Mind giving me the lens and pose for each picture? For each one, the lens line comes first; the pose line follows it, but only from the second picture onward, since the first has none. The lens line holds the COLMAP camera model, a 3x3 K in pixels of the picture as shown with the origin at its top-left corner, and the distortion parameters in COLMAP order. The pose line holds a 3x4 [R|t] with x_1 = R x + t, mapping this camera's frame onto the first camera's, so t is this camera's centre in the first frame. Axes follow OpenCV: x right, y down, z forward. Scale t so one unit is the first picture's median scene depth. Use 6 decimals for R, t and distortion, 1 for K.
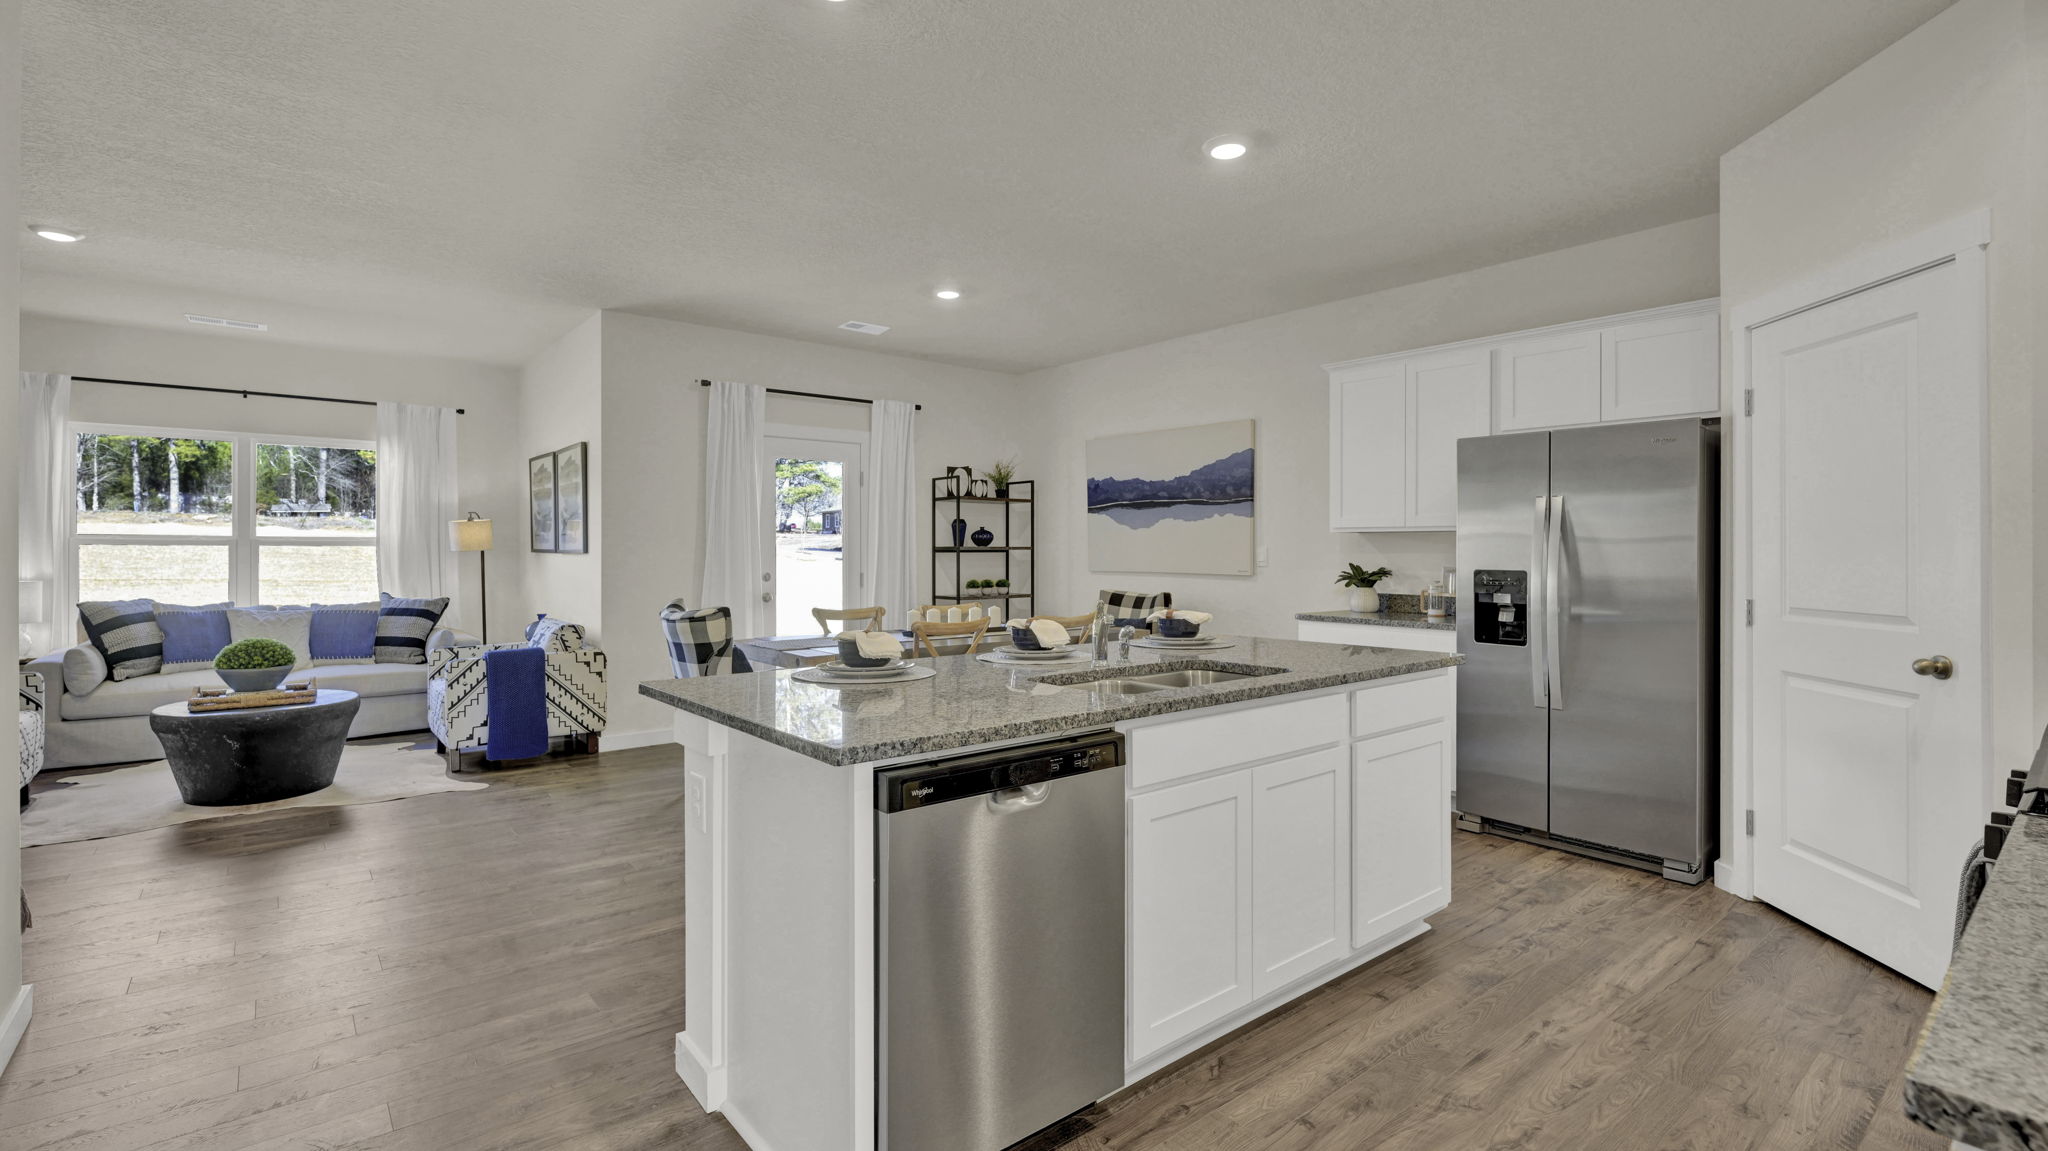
lens RADIAL K [[918.1, 0, 1018.0], [0, 918.1, 548.5], [0, 0, 1]] dist [0.002274, -0.000034]
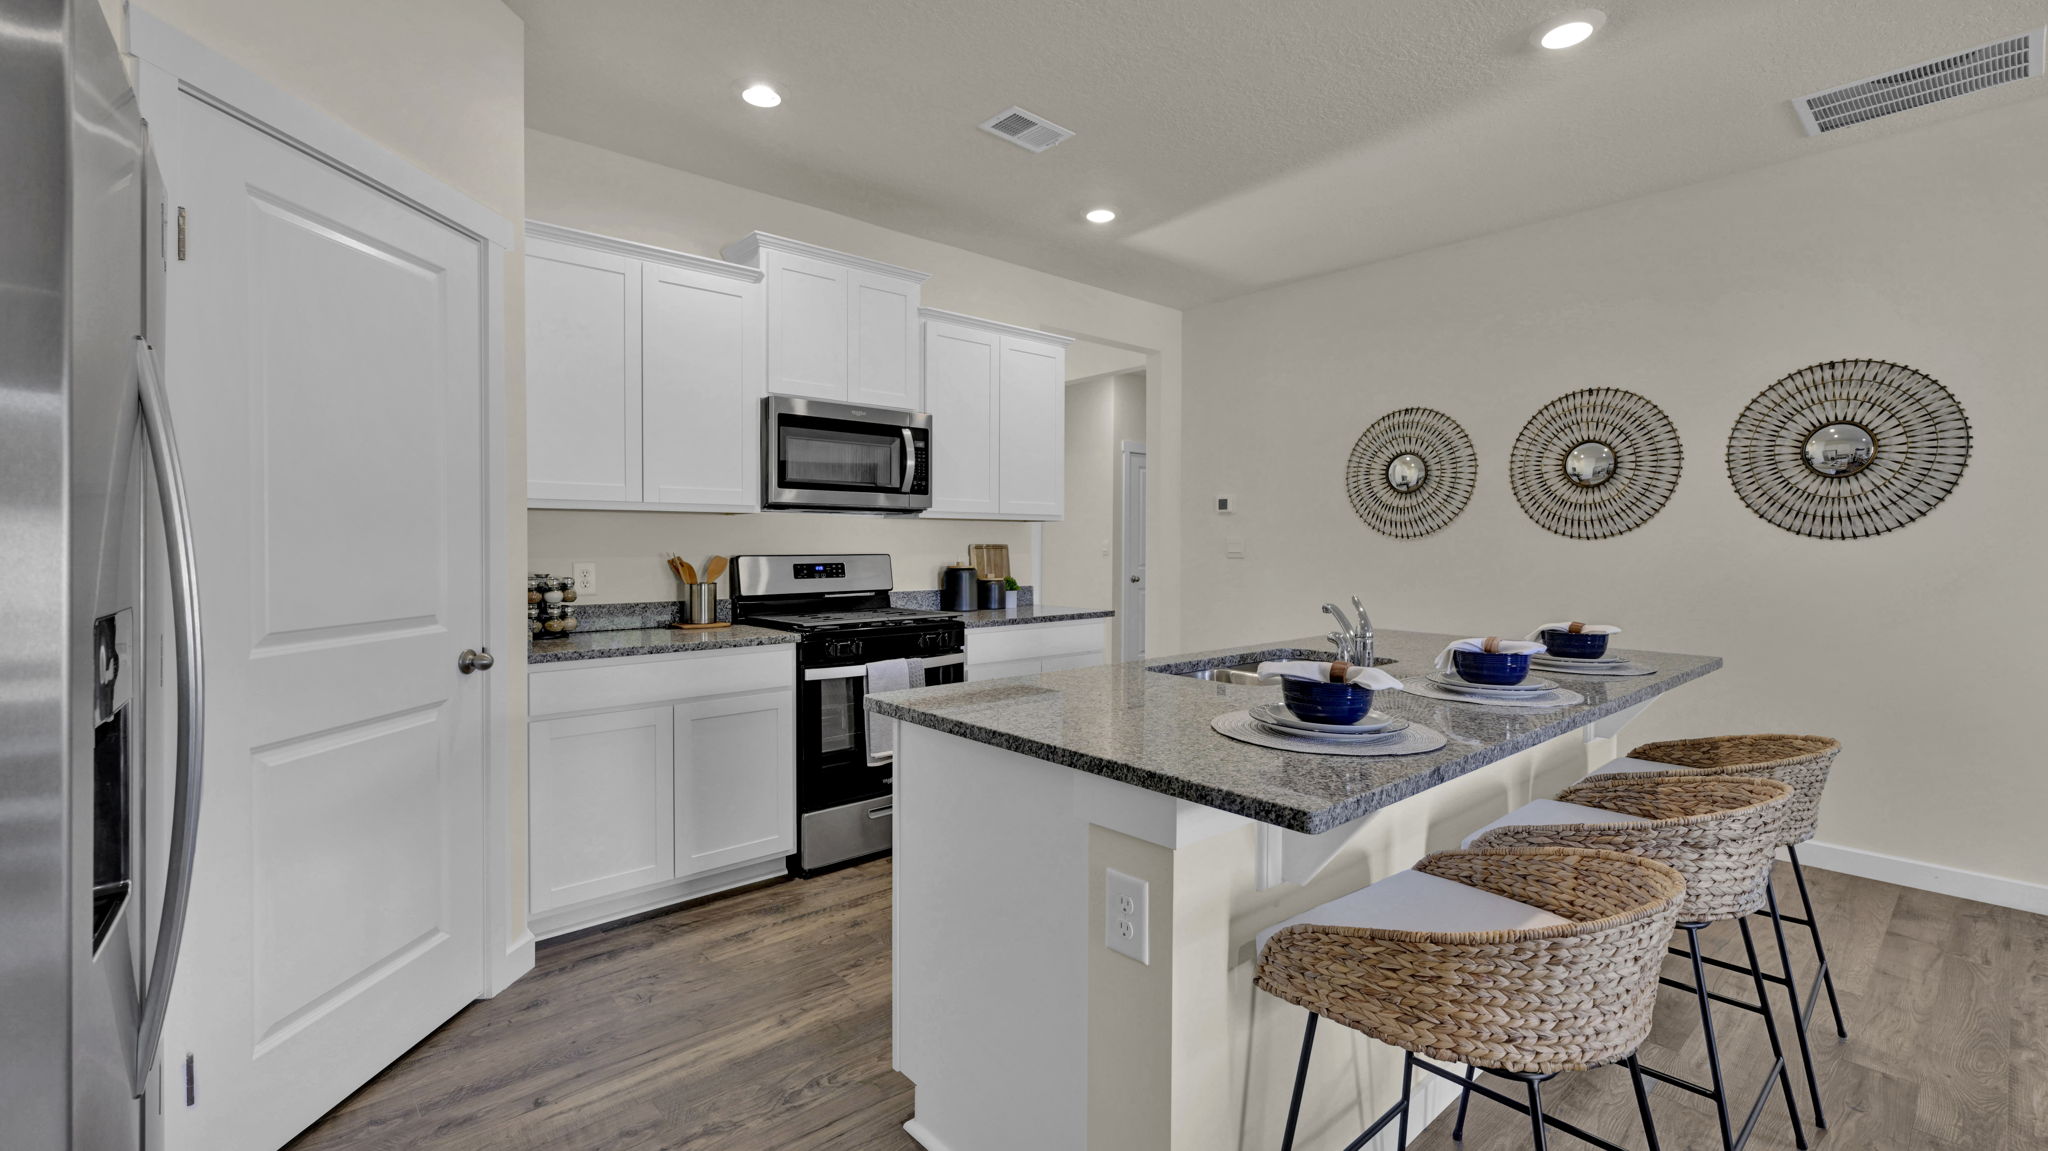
lens RADIAL K [[874.2, 0, 1021.2], [0, 874.2, 552.1], [0, 0, 1]] dist [-0.000074, -0.000012]
pose [[-0.999347, -0.002695, -0.036031, 0.235612], [-0.002933, 0.999974, 0.006563, 0.004324], [0.036012, 0.006664, -0.999329, 0.972402]]
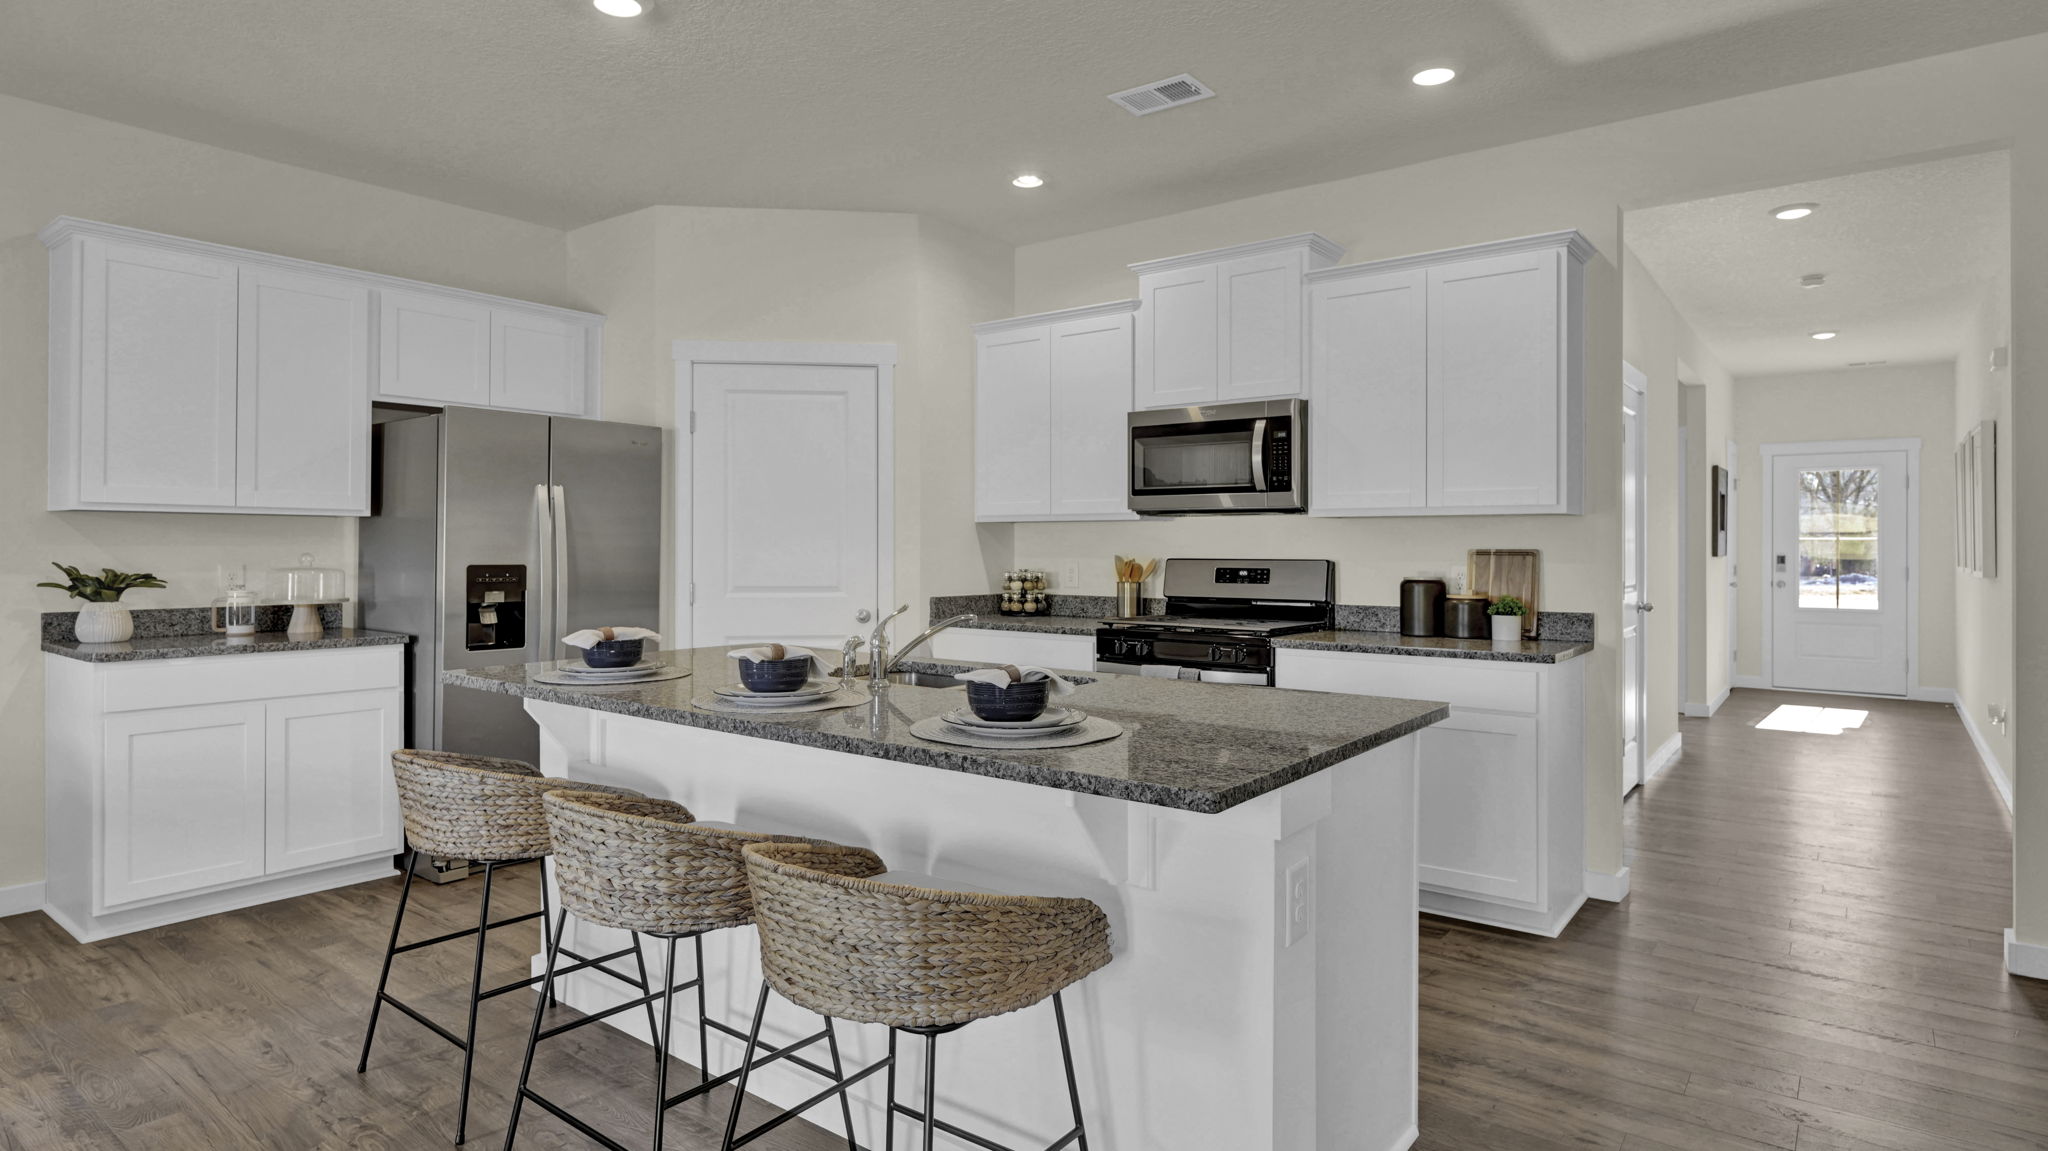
lens RADIAL K [[1106.7, 0, 1020.5], [0, 1106.7, 548.4], [0, 0, 1]] dist [-0.000242, -0.000644]
pose [[-0.221623, -0.004240, 0.975123, -0.484131], [-0.005942, 0.999978, 0.002998, 0.001382], [-0.975114, -0.005129, -0.221644, 0.590497]]
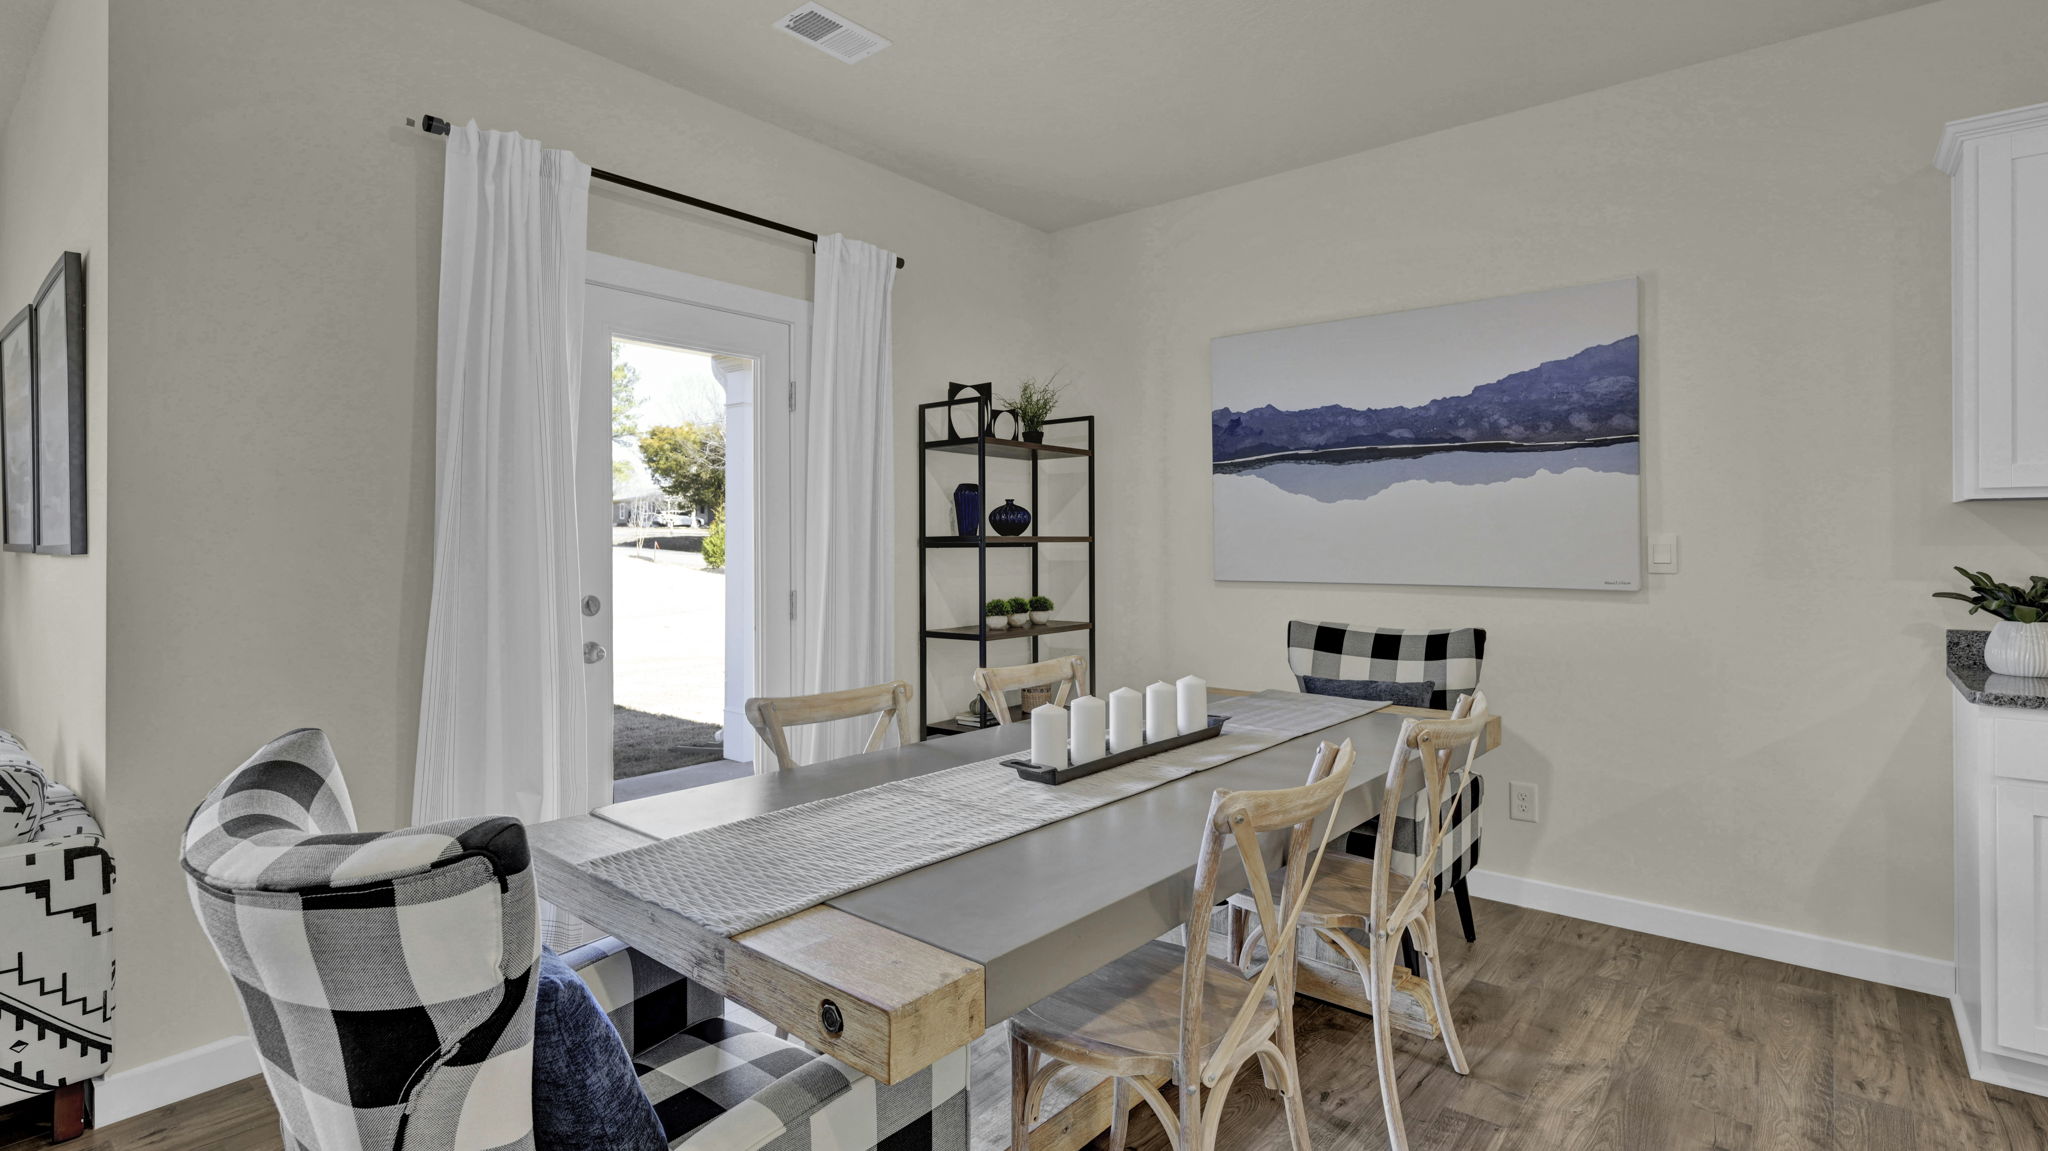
lens RADIAL K [[978.9, 0, 1017.1], [0, 978.9, 536.5], [0, 0, 1]] dist [0.000212, 0.000284]
pose [[0.981761, -0.002310, 0.190107, -0.207583], [0.003382, 0.999980, -0.005317, 0.001779], [-0.190091, 0.005864, 0.981749, 0.641310]]
